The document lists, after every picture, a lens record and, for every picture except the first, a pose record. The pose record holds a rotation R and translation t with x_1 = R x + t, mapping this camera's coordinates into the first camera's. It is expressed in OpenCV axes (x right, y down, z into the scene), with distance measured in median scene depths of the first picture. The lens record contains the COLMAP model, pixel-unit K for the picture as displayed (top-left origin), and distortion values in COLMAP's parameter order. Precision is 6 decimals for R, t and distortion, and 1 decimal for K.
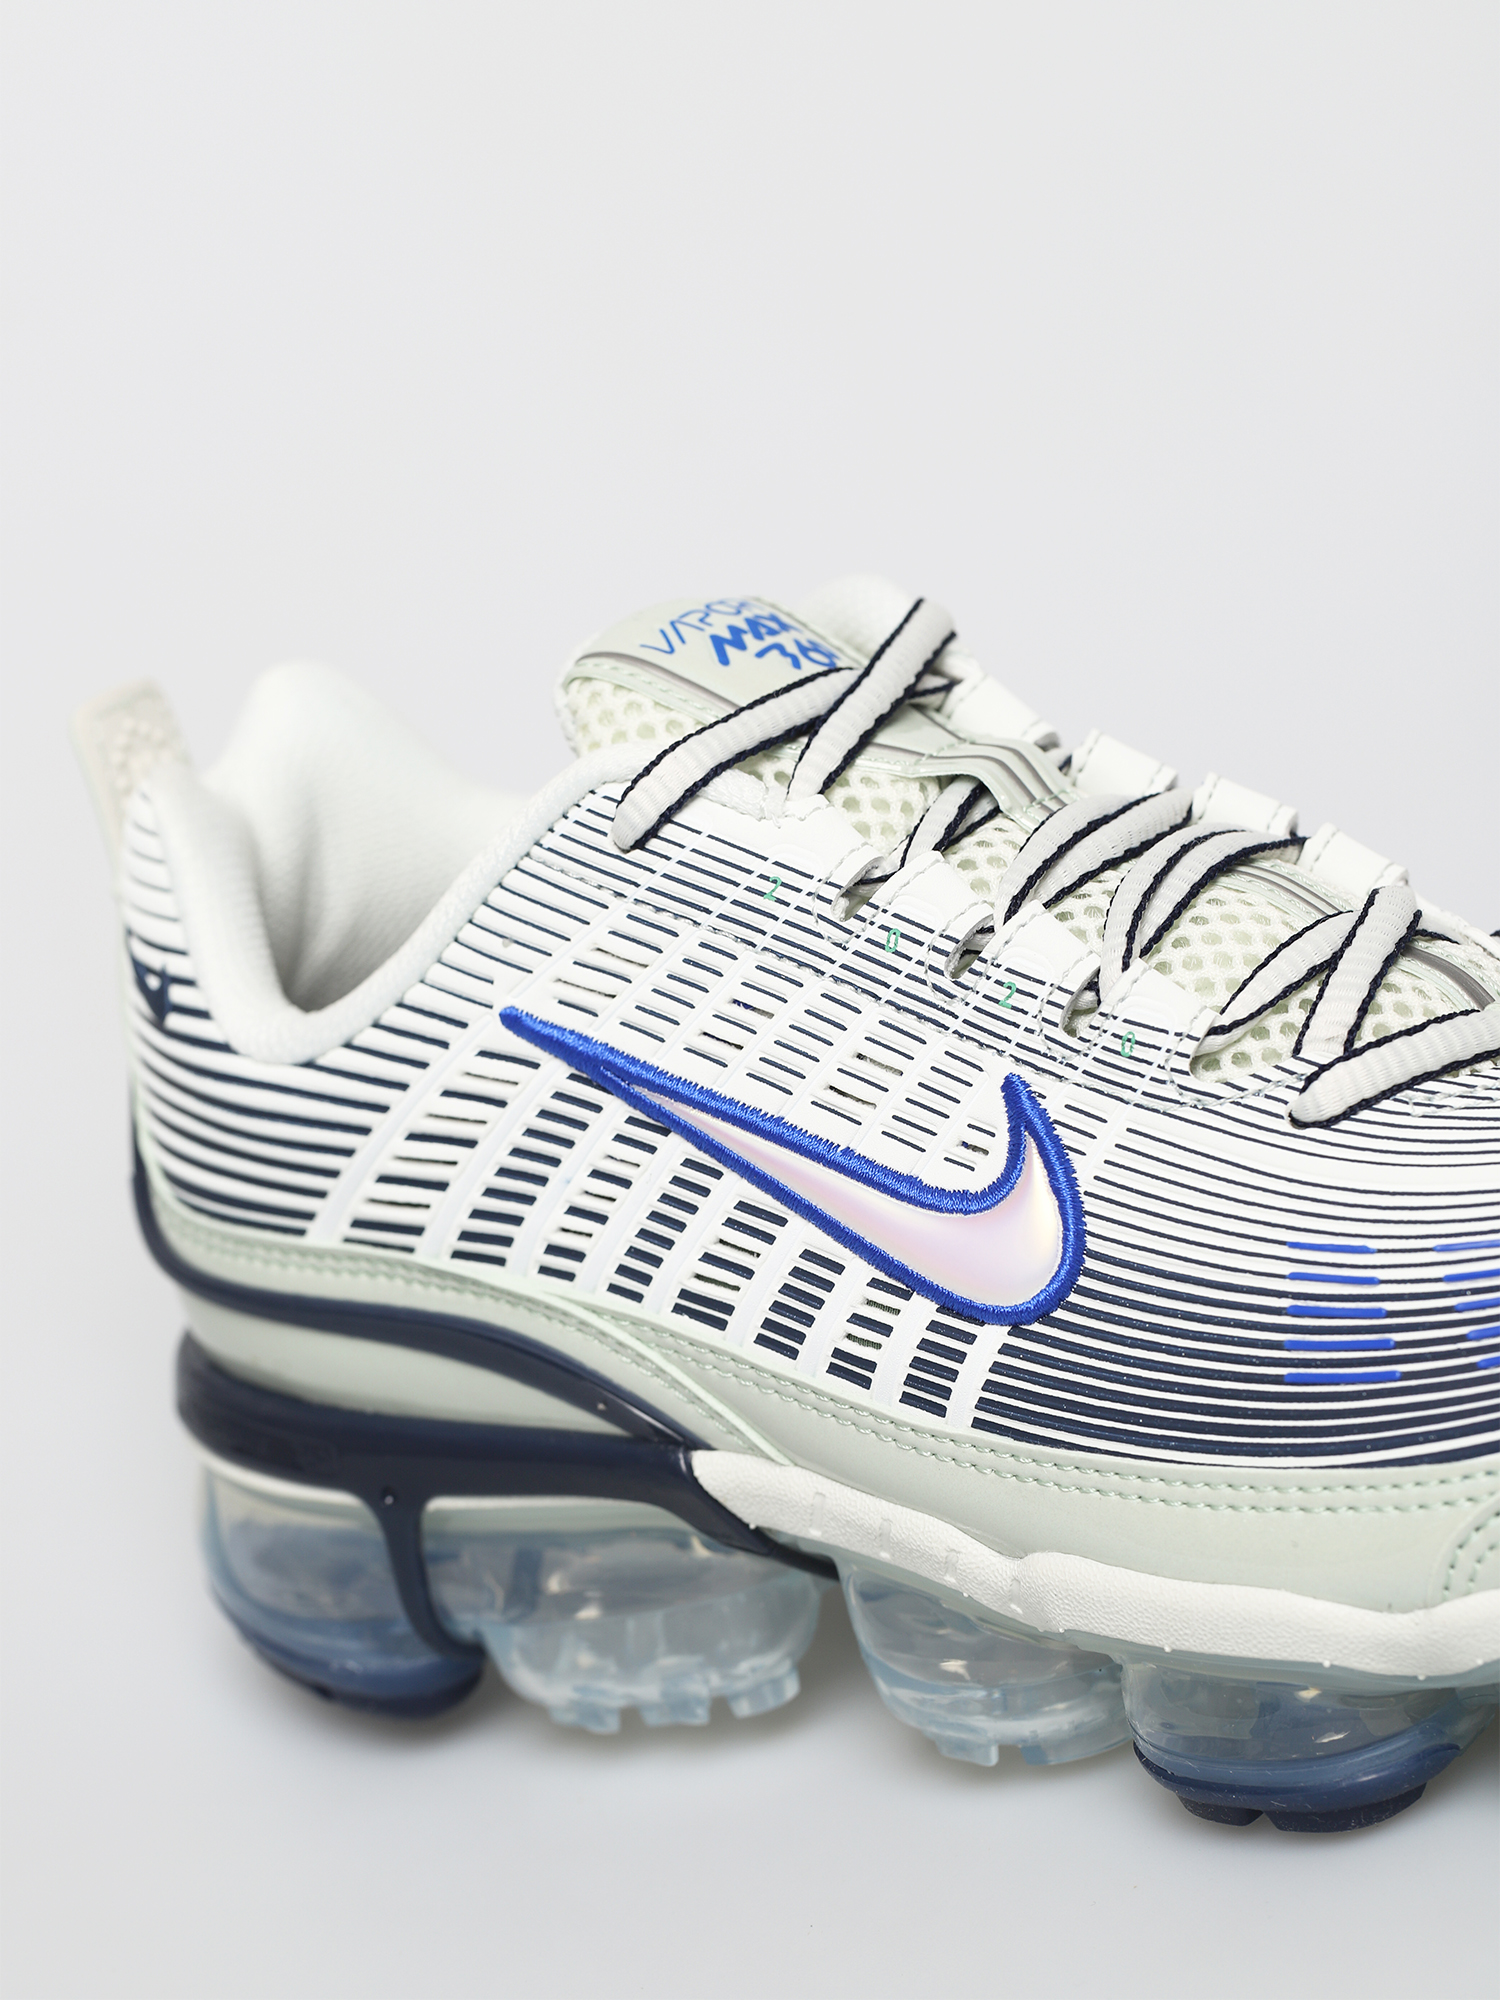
lens RADIAL K [[6475.6, 0, 750.0], [0, 6475.6, 1000.0], [0, 0, 1]] dist [0.016061, 1.731775]
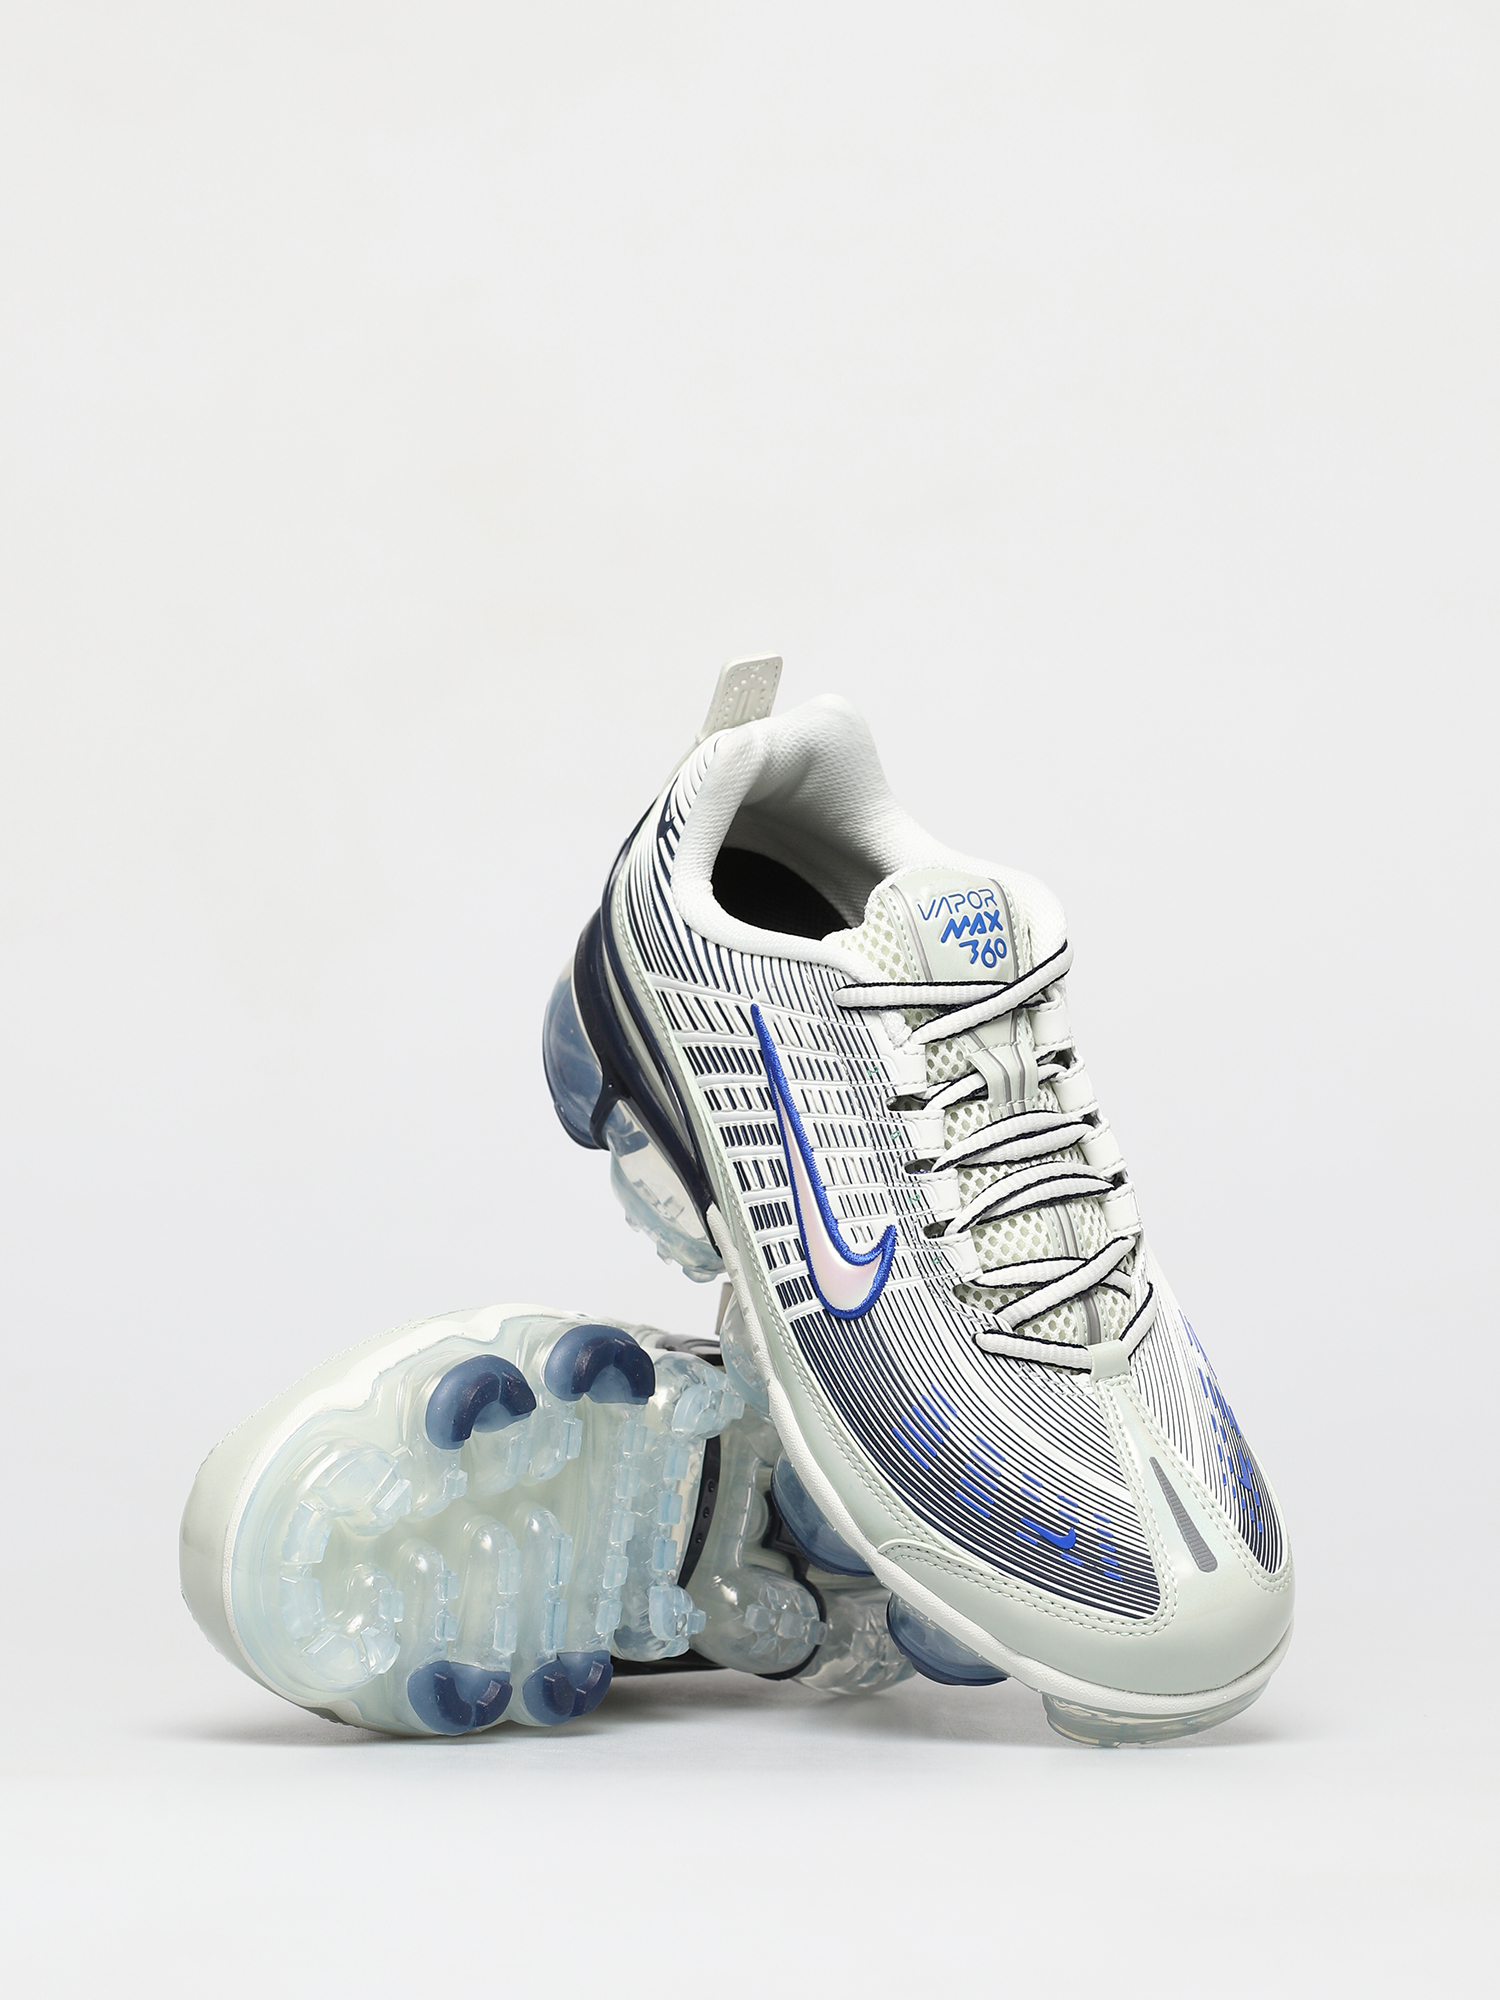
lens RADIAL K [[6475.6, 0, 750.0], [0, 6475.6, 1000.0], [0, 0, 1]] dist [0.016061, 1.731775]
pose [[0.783557, 0.621316, 0.002282, -0.046047], [-0.550226, 0.692188, 0.467041, -0.984572], [0.288601, -0.367209, 0.884233, -0.832268]]
